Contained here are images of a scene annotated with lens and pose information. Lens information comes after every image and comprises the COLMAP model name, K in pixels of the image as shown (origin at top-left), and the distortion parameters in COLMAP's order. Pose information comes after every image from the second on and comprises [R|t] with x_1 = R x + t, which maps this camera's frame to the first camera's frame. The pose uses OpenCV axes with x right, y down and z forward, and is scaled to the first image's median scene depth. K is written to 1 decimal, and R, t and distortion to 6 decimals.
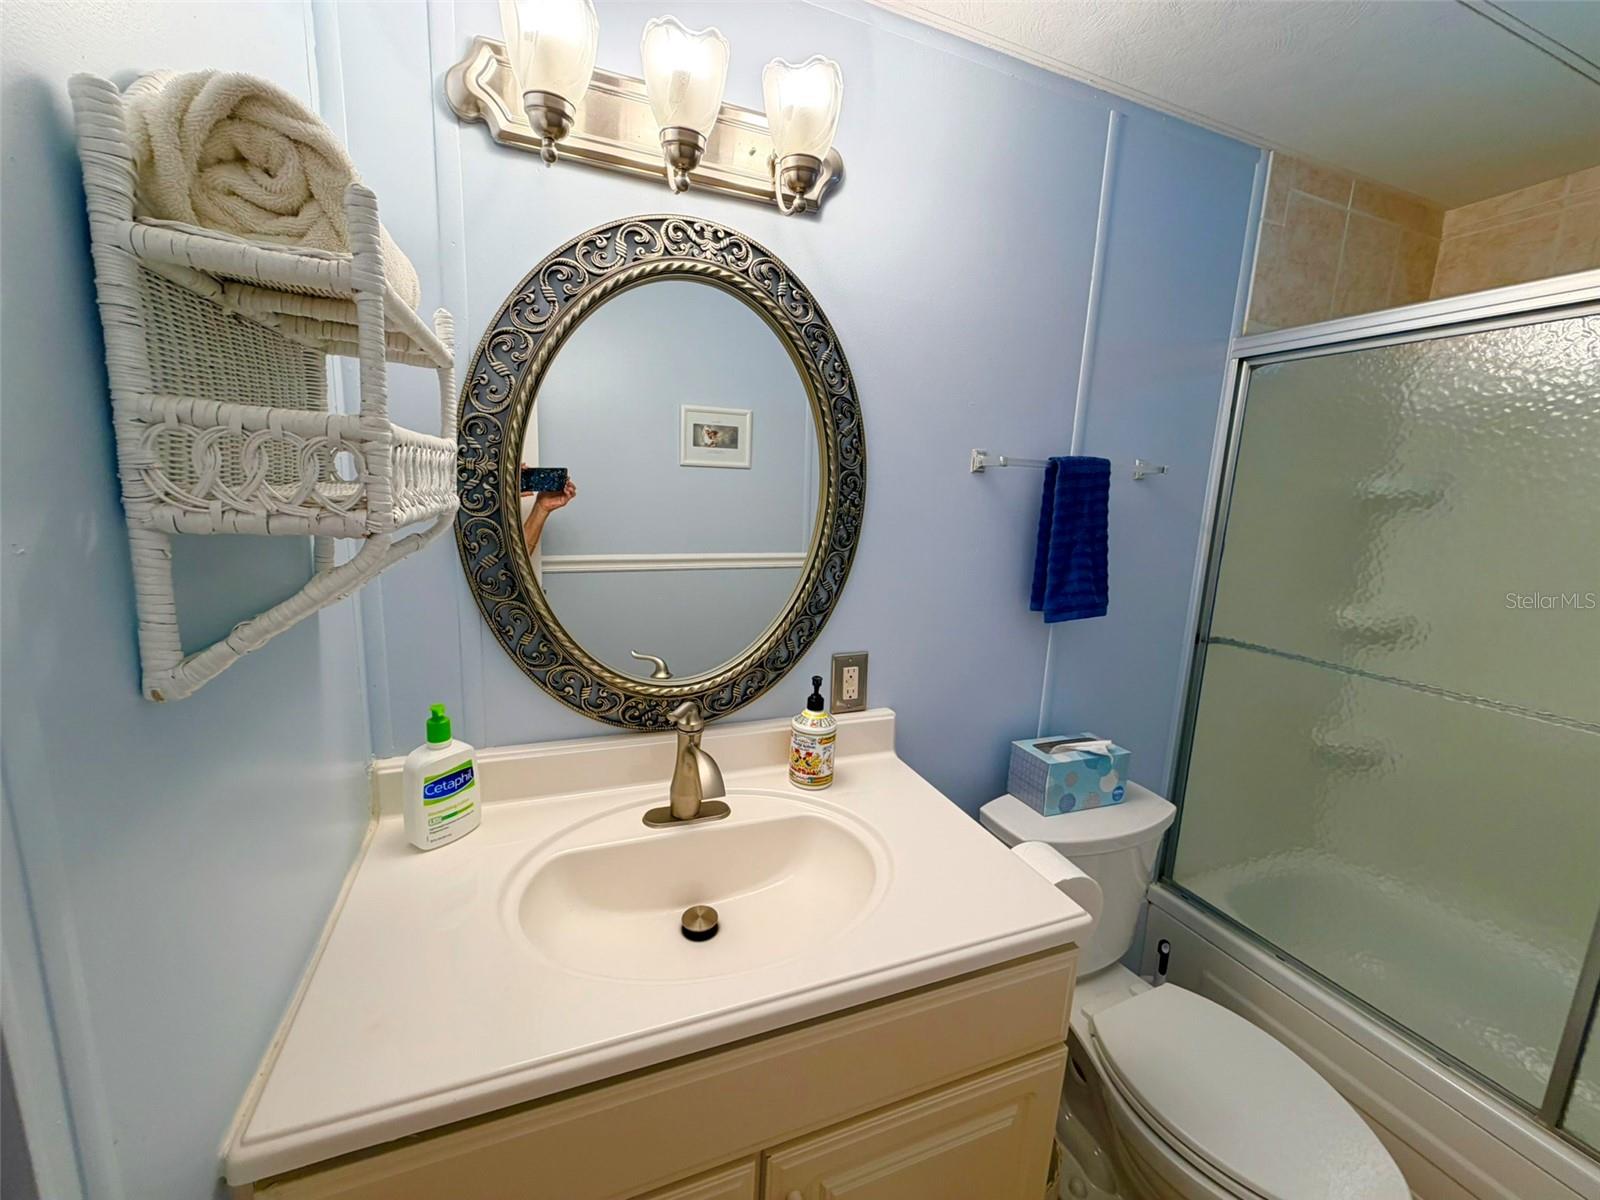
lens RADIAL K [[638.0, 0, 796.4], [0, 638.0, 600.7], [0, 0, 1]] dist [-0.000888, 0.000437]
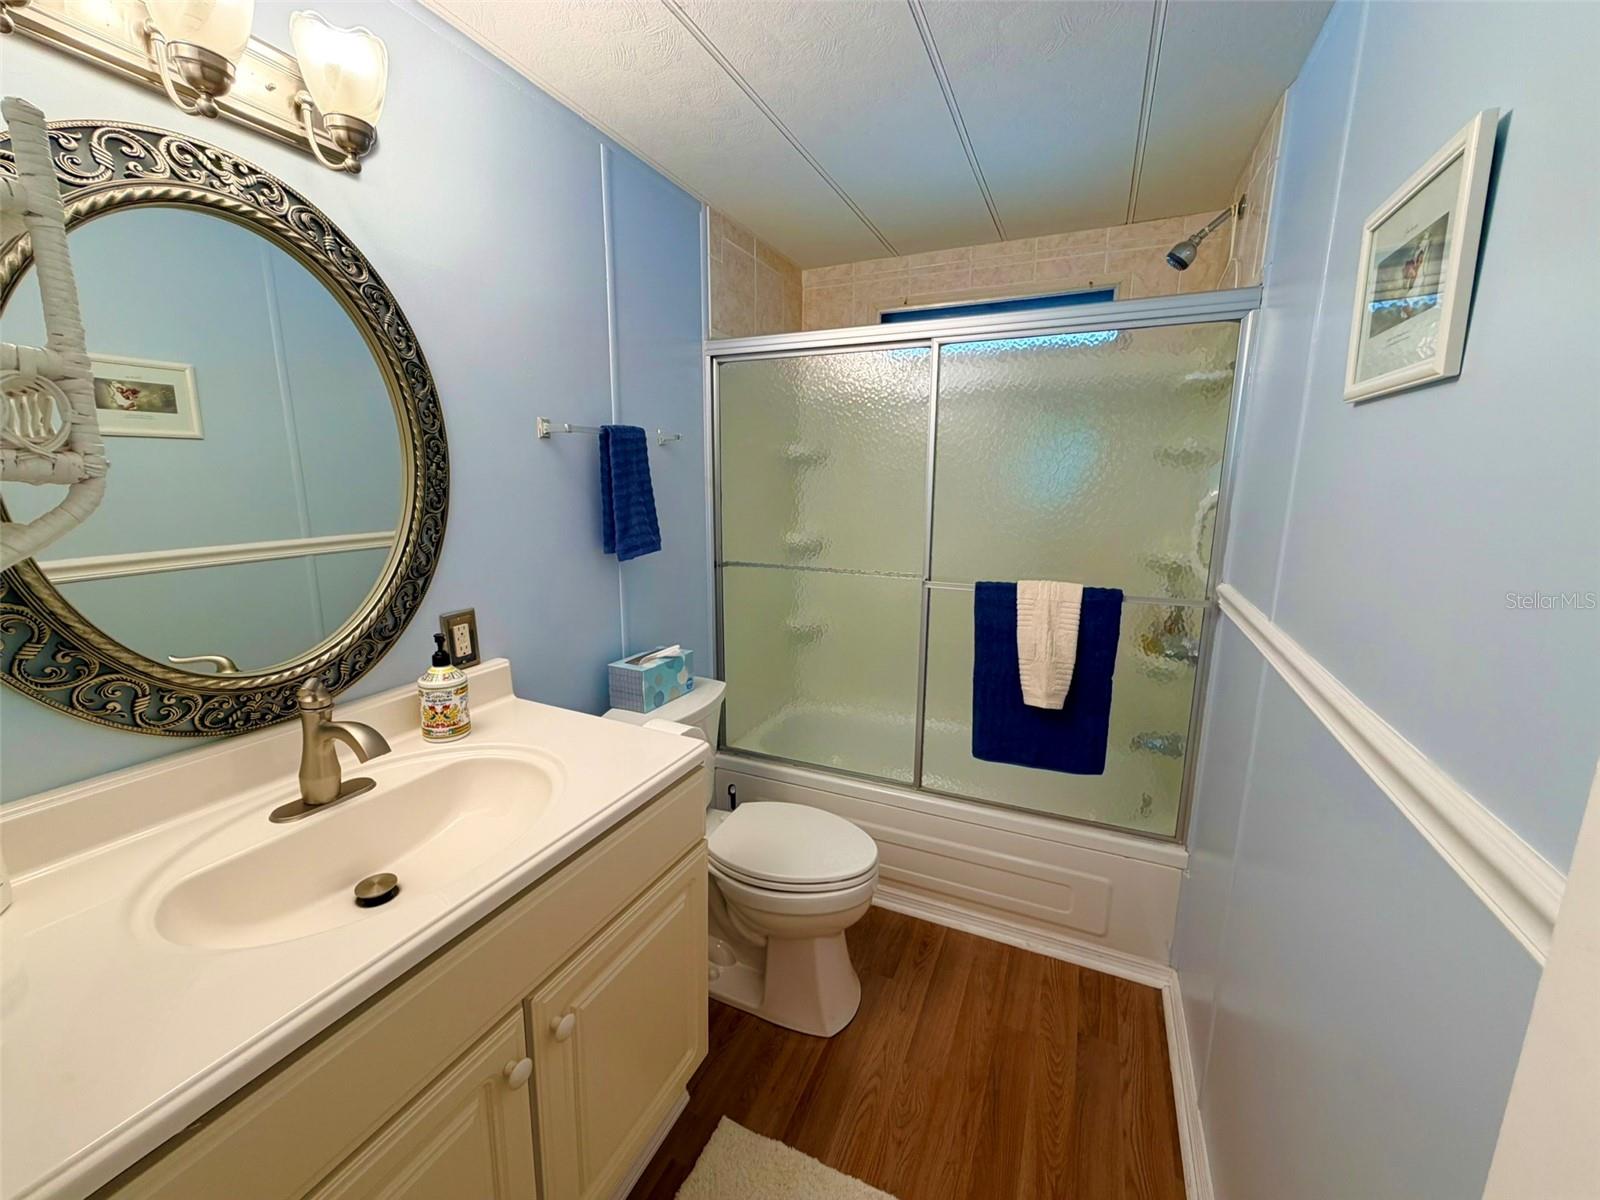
lens RADIAL K [[638.0, 0, 796.4], [0, 638.0, 600.7], [0, 0, 1]] dist [-0.000888, 0.000437]
pose [[0.727618, -0.166421, 0.665489, -0.225909], [0.144319, 0.985551, 0.088667, 0.057820], [-0.670629, 0.031527, 0.741123, -0.163145]]
